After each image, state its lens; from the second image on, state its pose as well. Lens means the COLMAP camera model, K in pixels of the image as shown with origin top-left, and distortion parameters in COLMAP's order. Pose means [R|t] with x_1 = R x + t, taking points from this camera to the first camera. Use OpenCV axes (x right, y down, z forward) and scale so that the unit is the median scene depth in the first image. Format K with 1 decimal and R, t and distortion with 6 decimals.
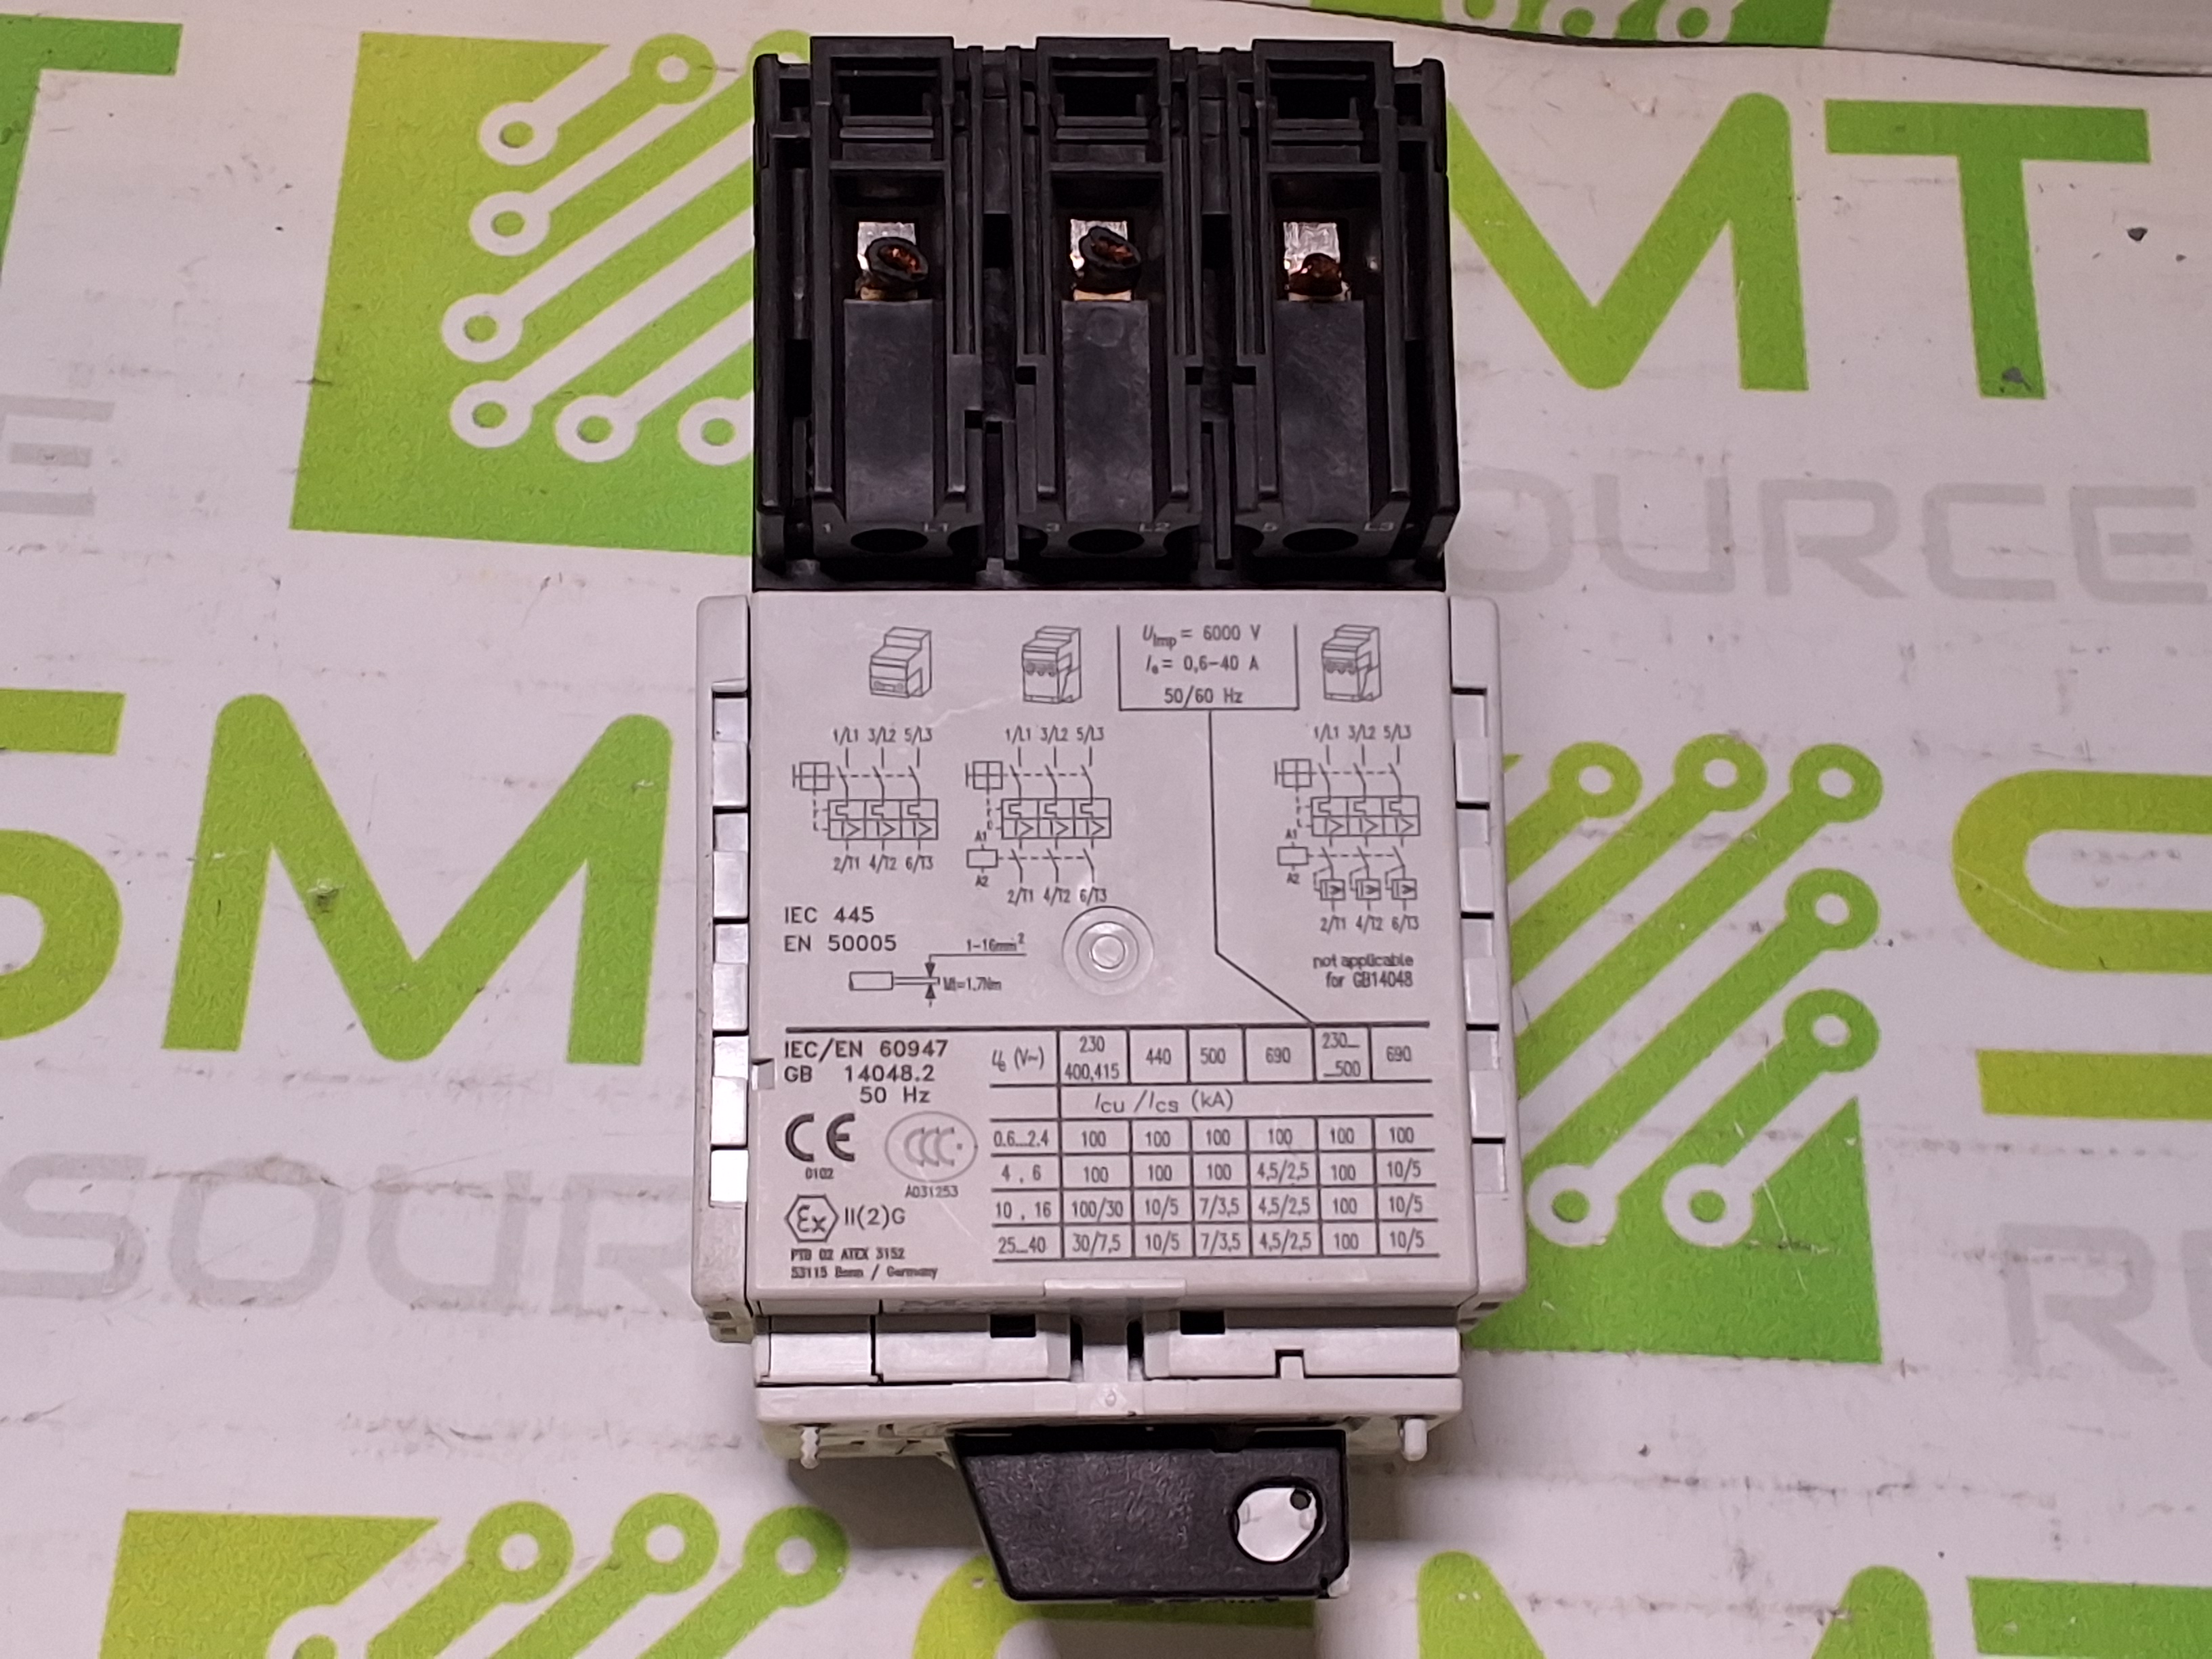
lens RADIAL K [[1789.0, 0, 1106.0], [0, 1789.0, 829.5], [0, 0, 1]] dist [0.020742, 0.004383]
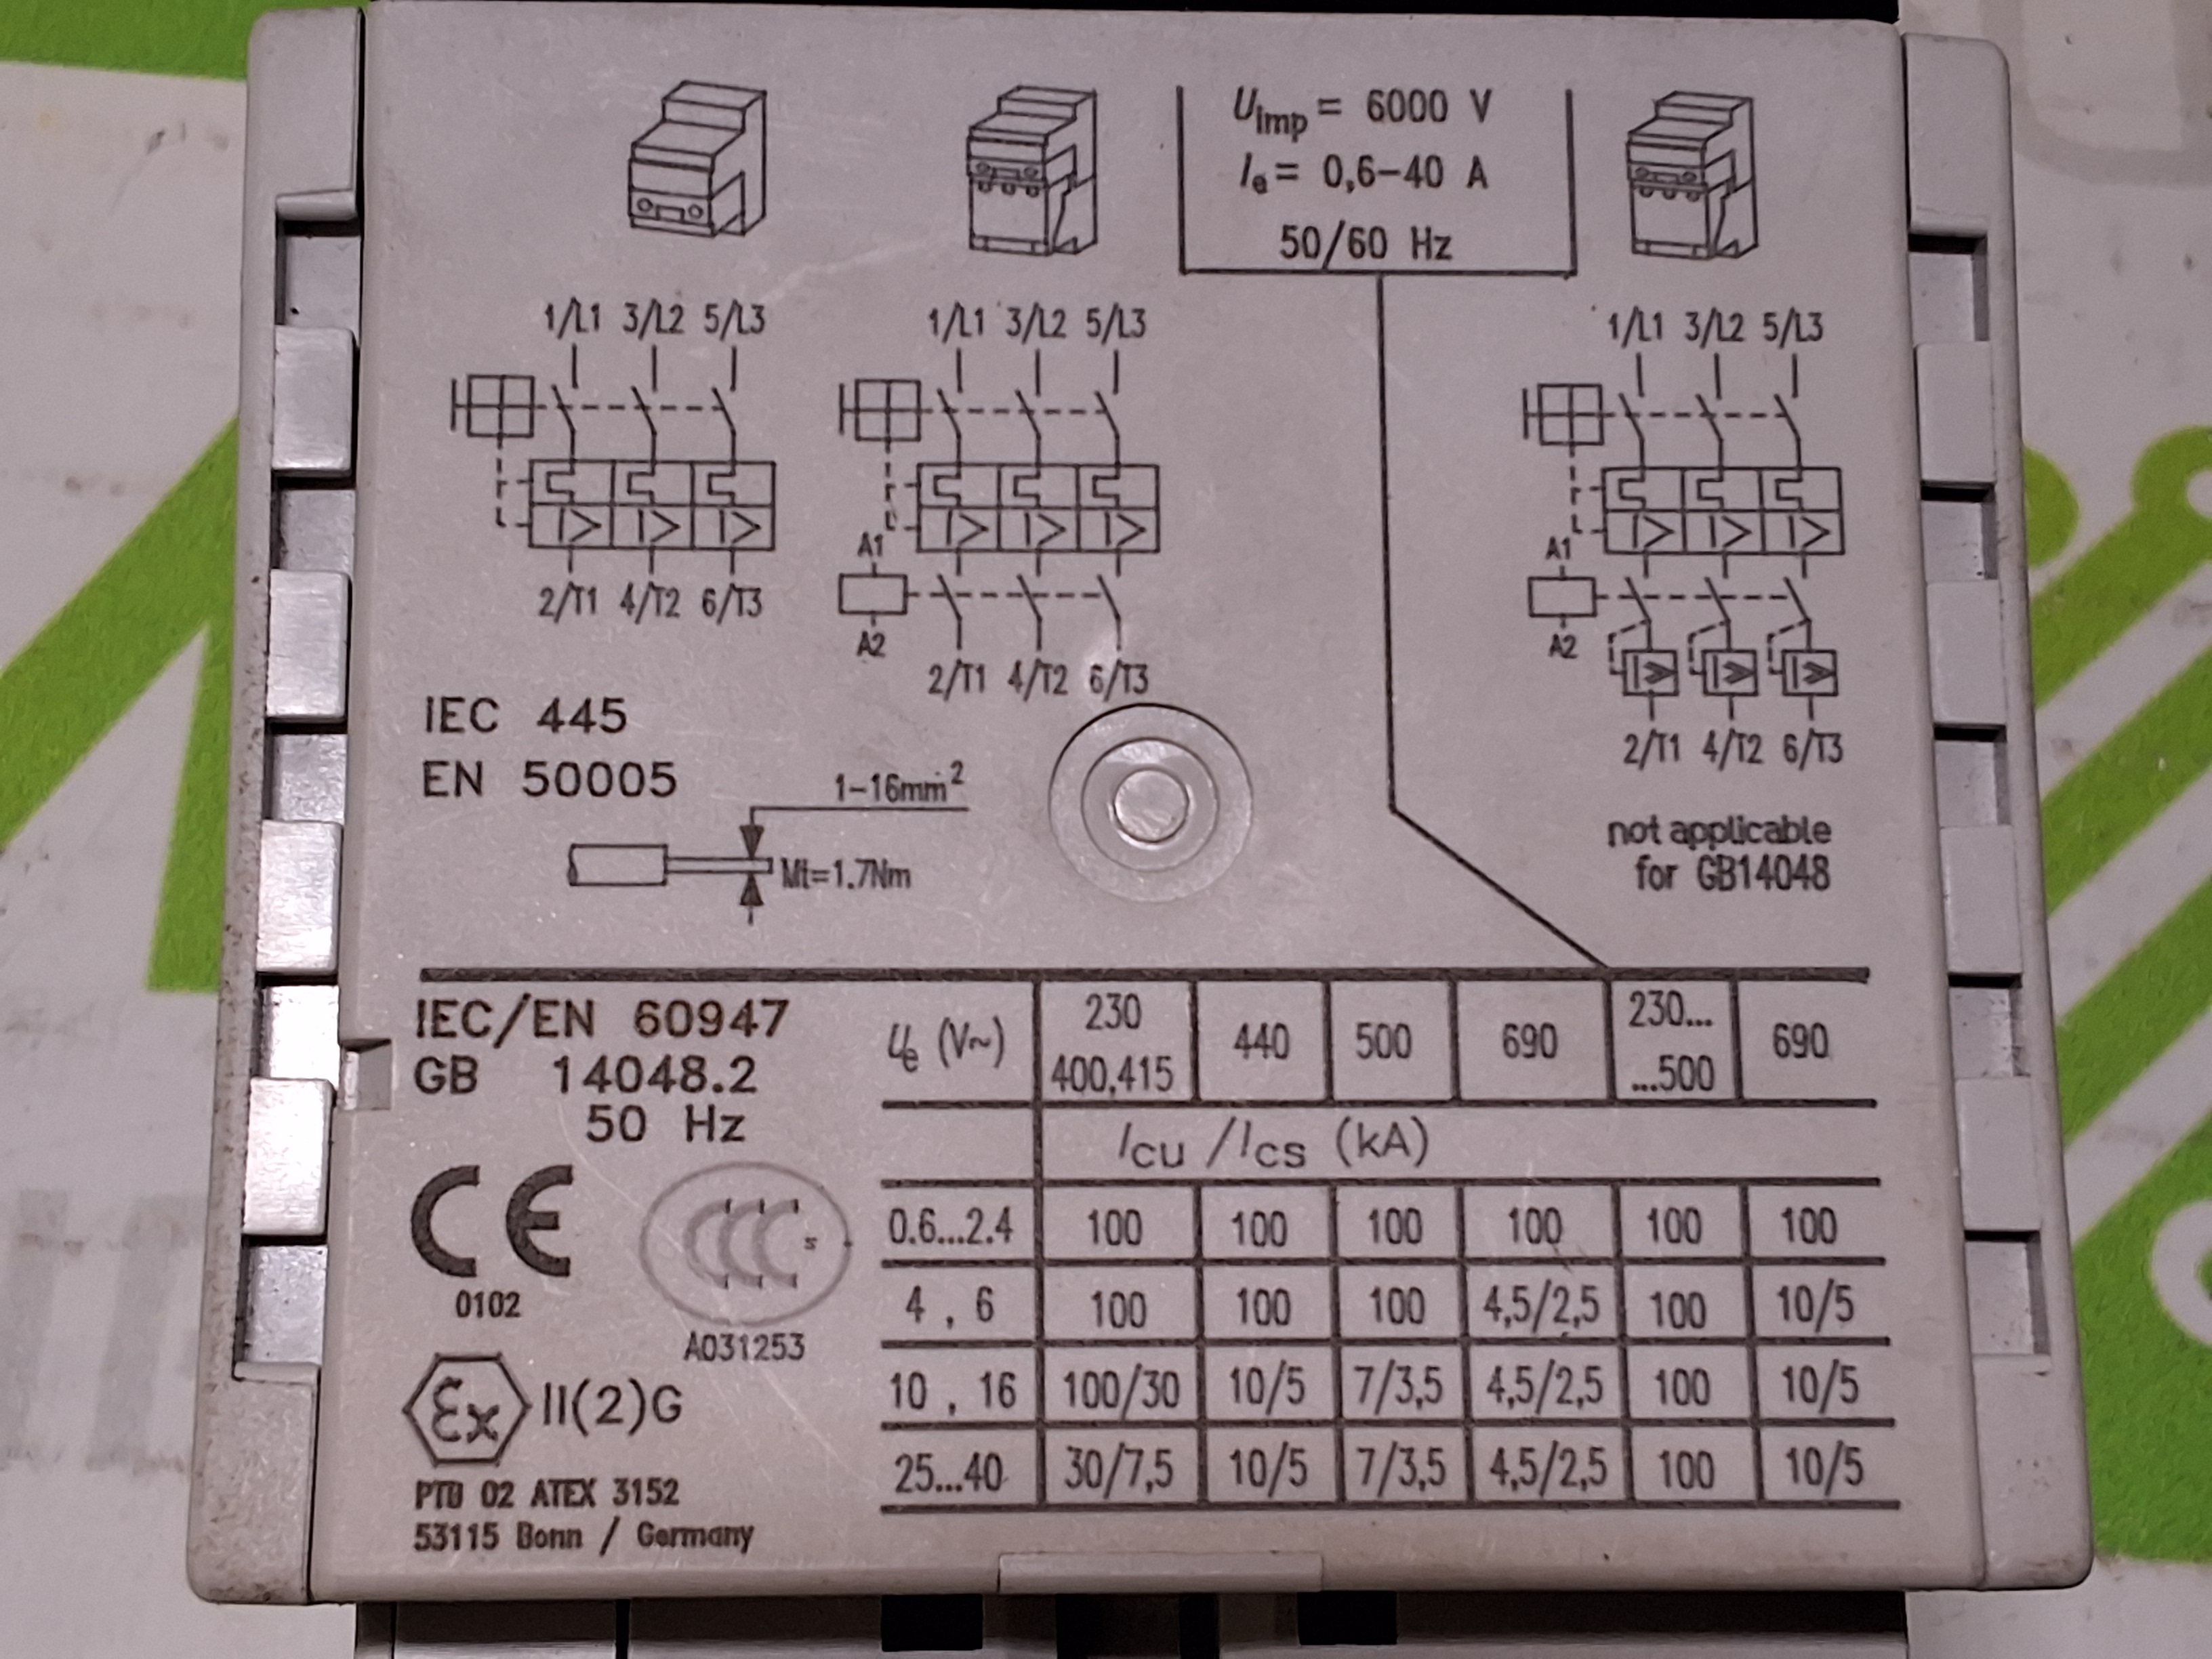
lens RADIAL K [[1972.0, 0, 1117.6], [0, 1972.0, 662.9], [0, 0, 1]] dist [0.001953, 0.005282]
pose [[0.999937, 0.010967, 0.002510, -0.008833], [-0.010983, 0.999920, 0.006344, 0.029962], [-0.002440, -0.006371, 0.999977, 0.509380]]
